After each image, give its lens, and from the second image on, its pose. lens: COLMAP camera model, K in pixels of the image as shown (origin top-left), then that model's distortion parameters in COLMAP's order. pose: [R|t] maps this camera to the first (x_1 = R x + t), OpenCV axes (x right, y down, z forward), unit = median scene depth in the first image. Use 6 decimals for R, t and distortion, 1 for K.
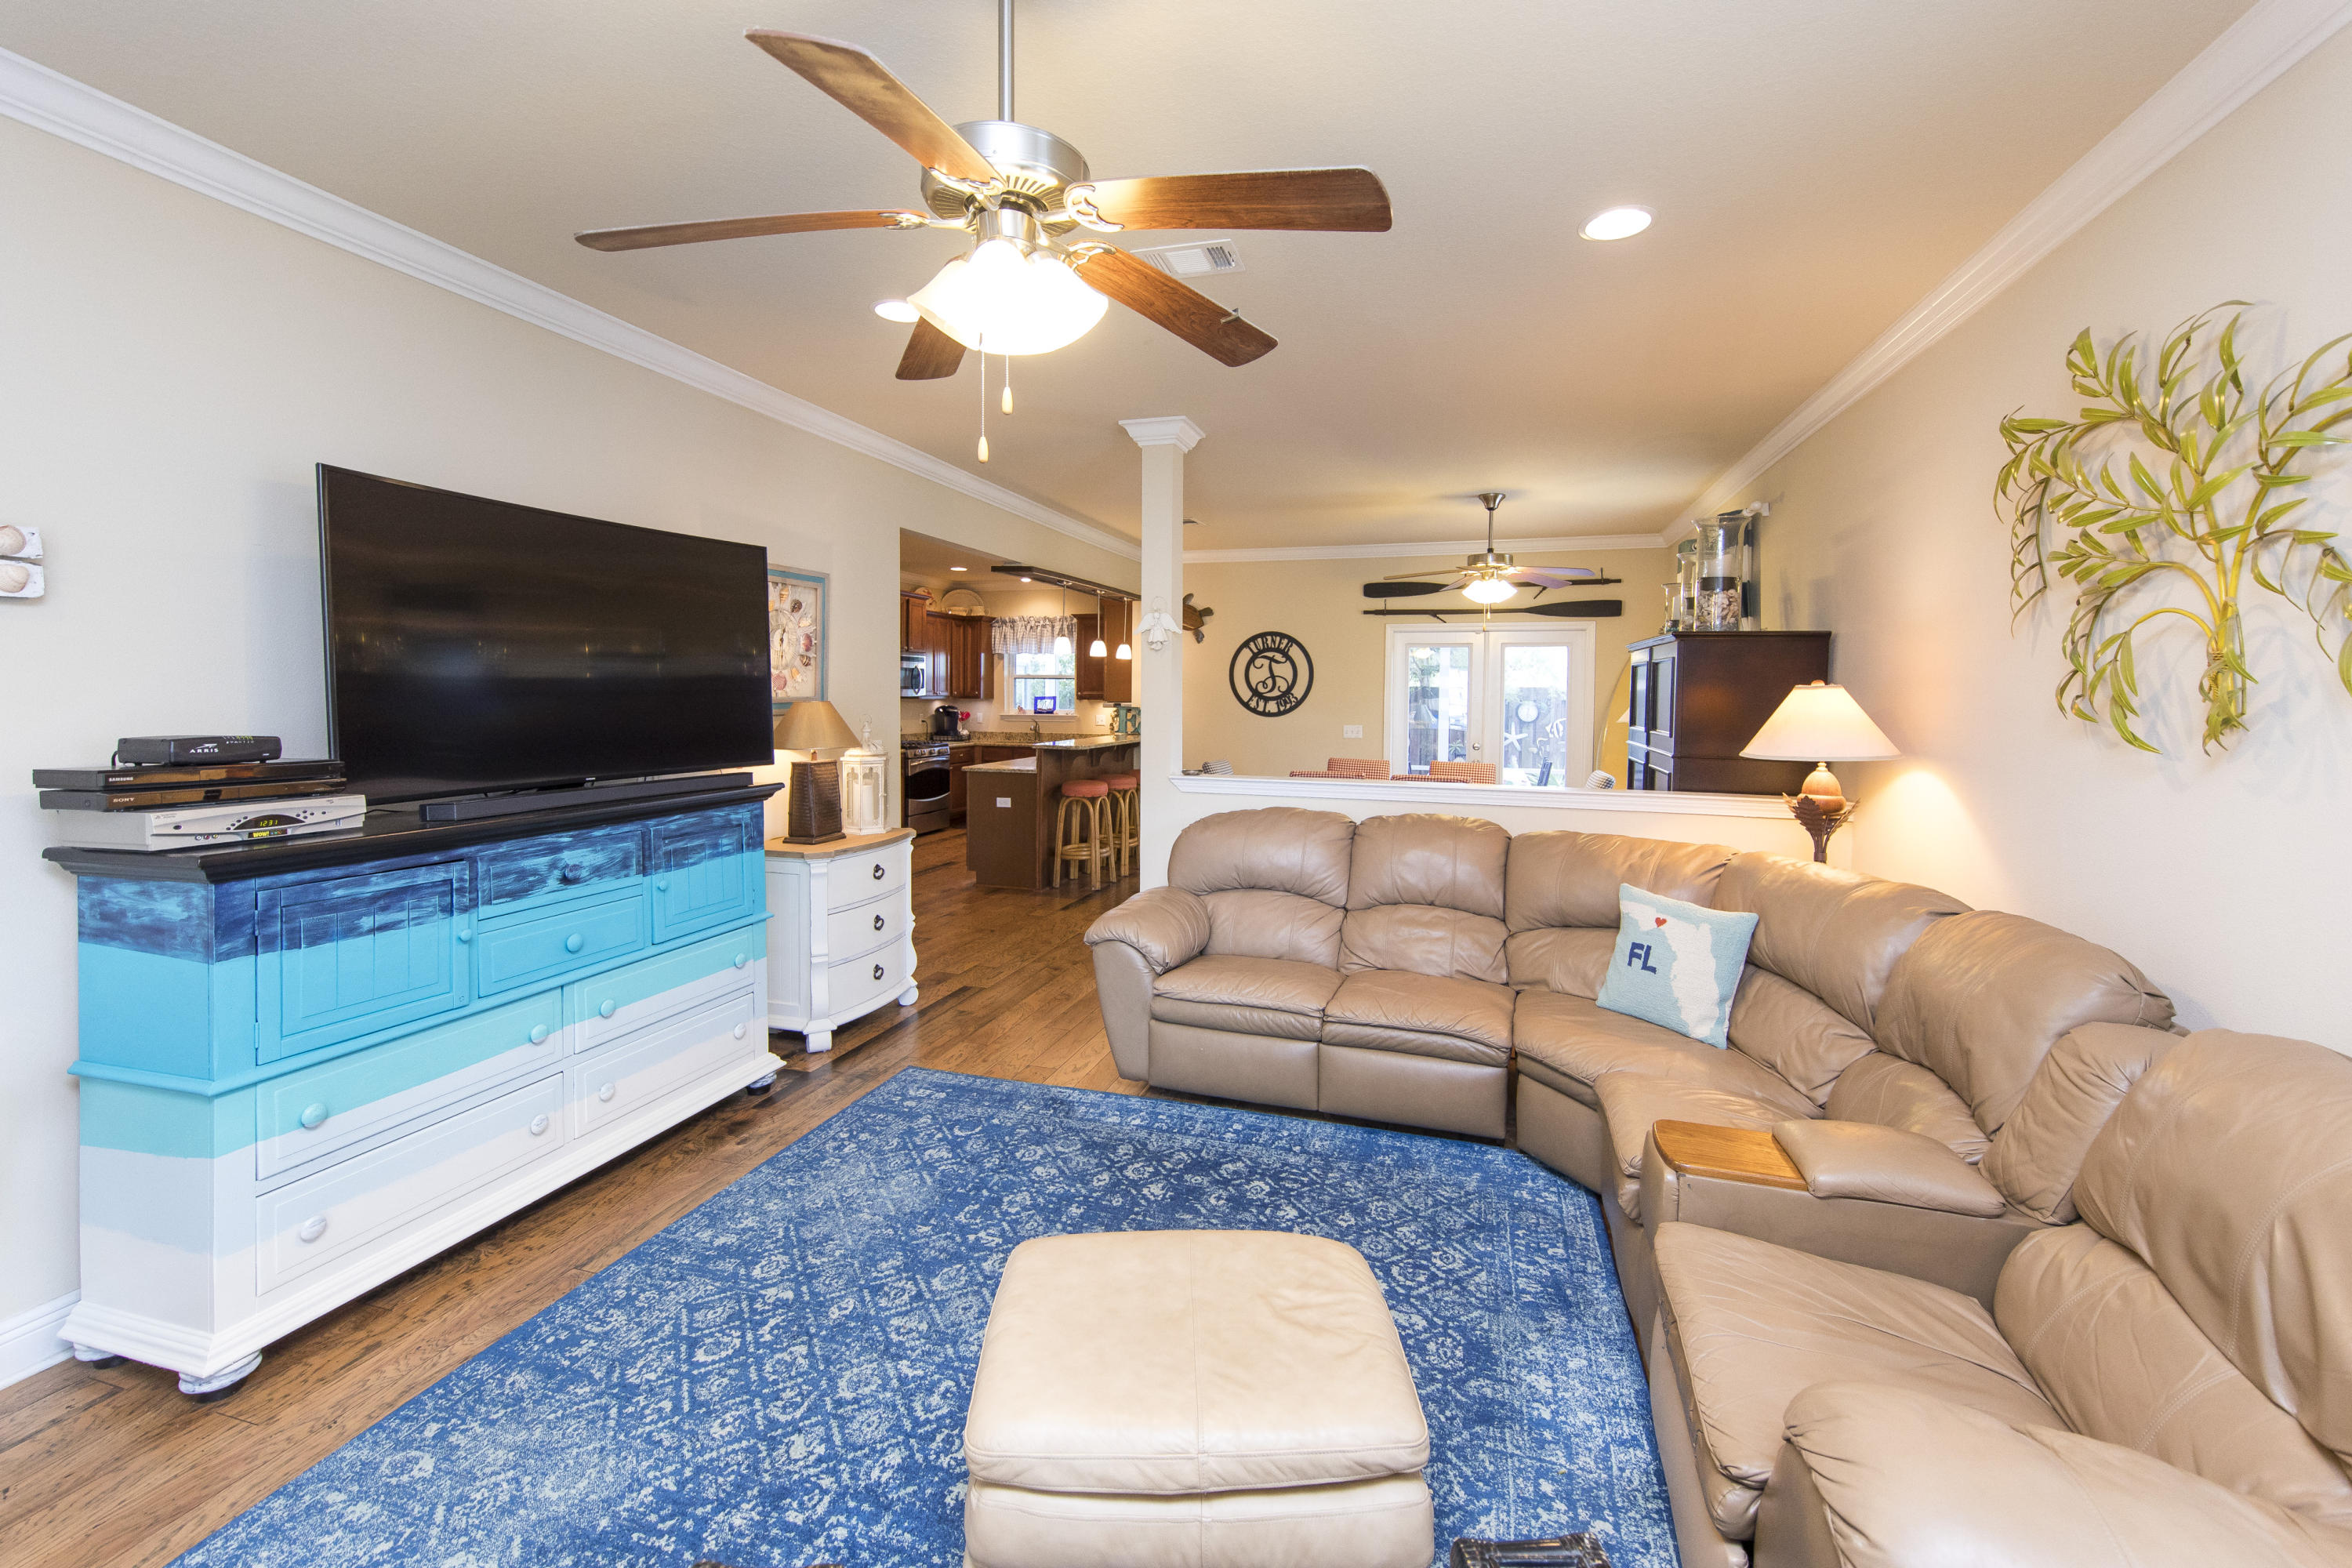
lens RADIAL K [[972.2, 0, 1178.3], [0, 972.2, 716.0], [0, 0, 1]] dist [0.001901, -0.000121]
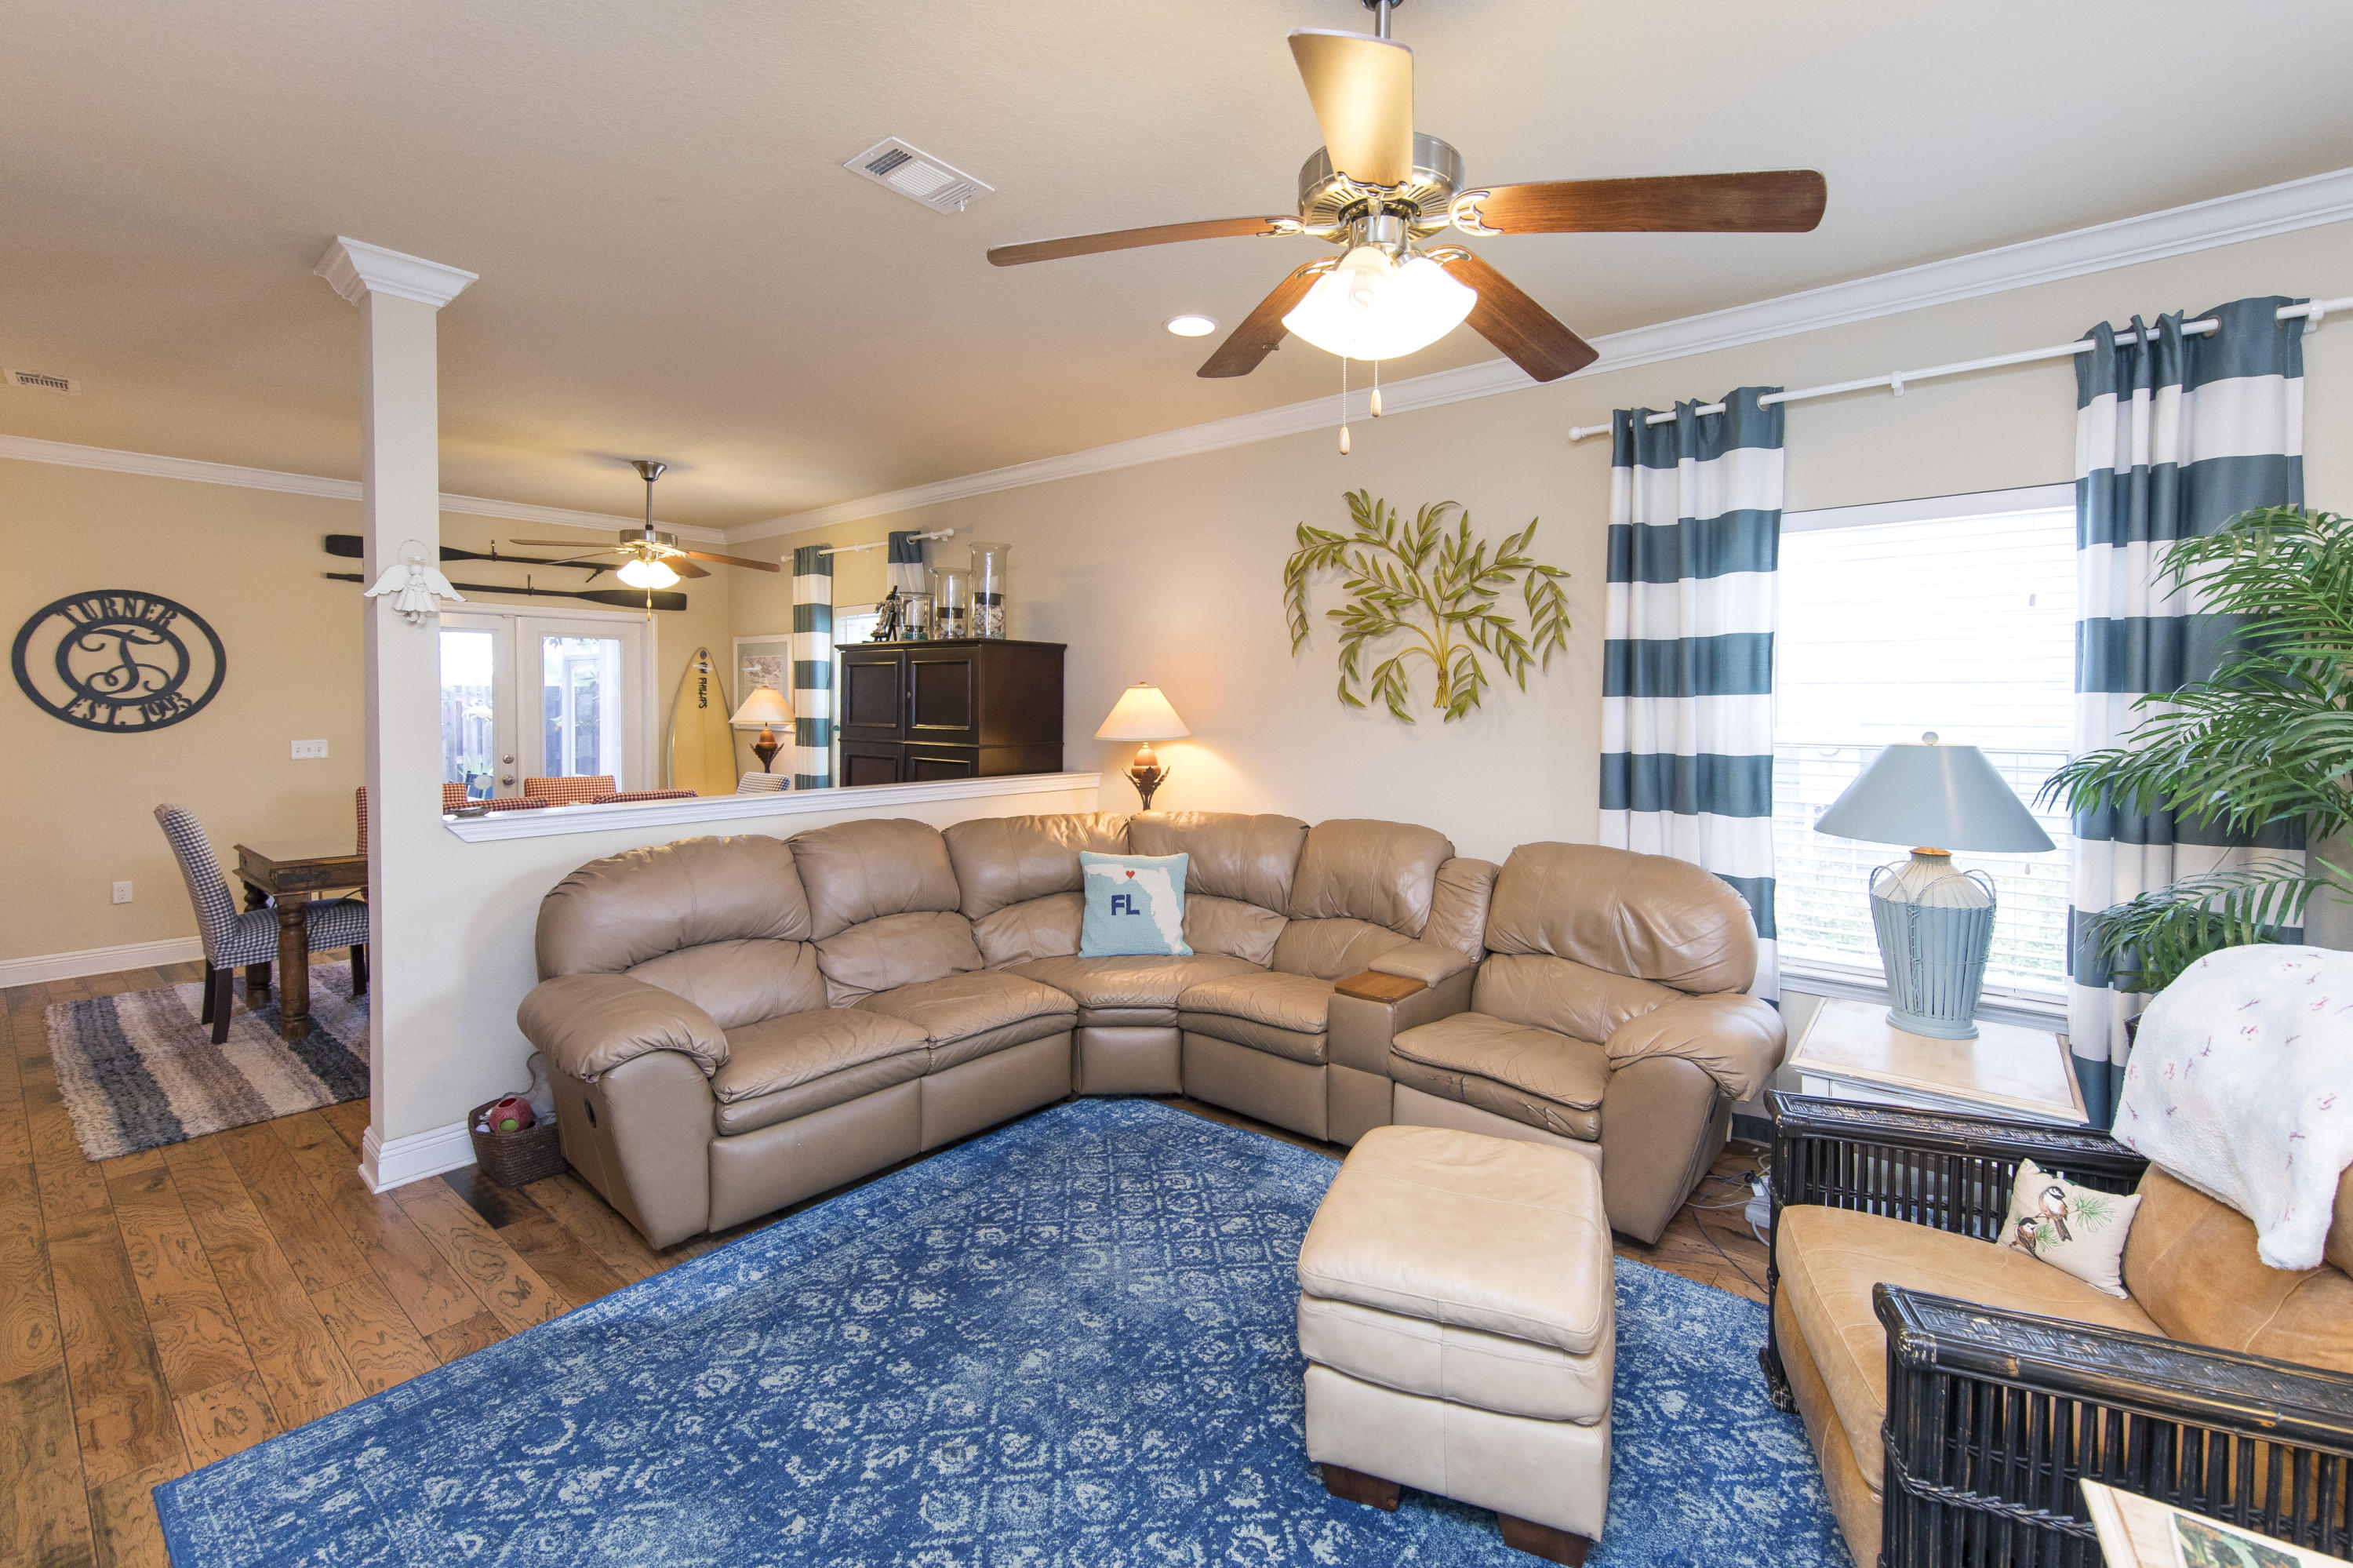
lens RADIAL K [[998.5, 0, 1213.9], [0, 998.5, 709.4], [0, 0, 1]] dist [0.002288, -0.000081]
pose [[0.370871, -0.018333, 0.928503, -0.632222], [0.023585, 0.999669, 0.010317, -0.010680], [-0.928385, 0.018073, 0.371181, 0.404317]]
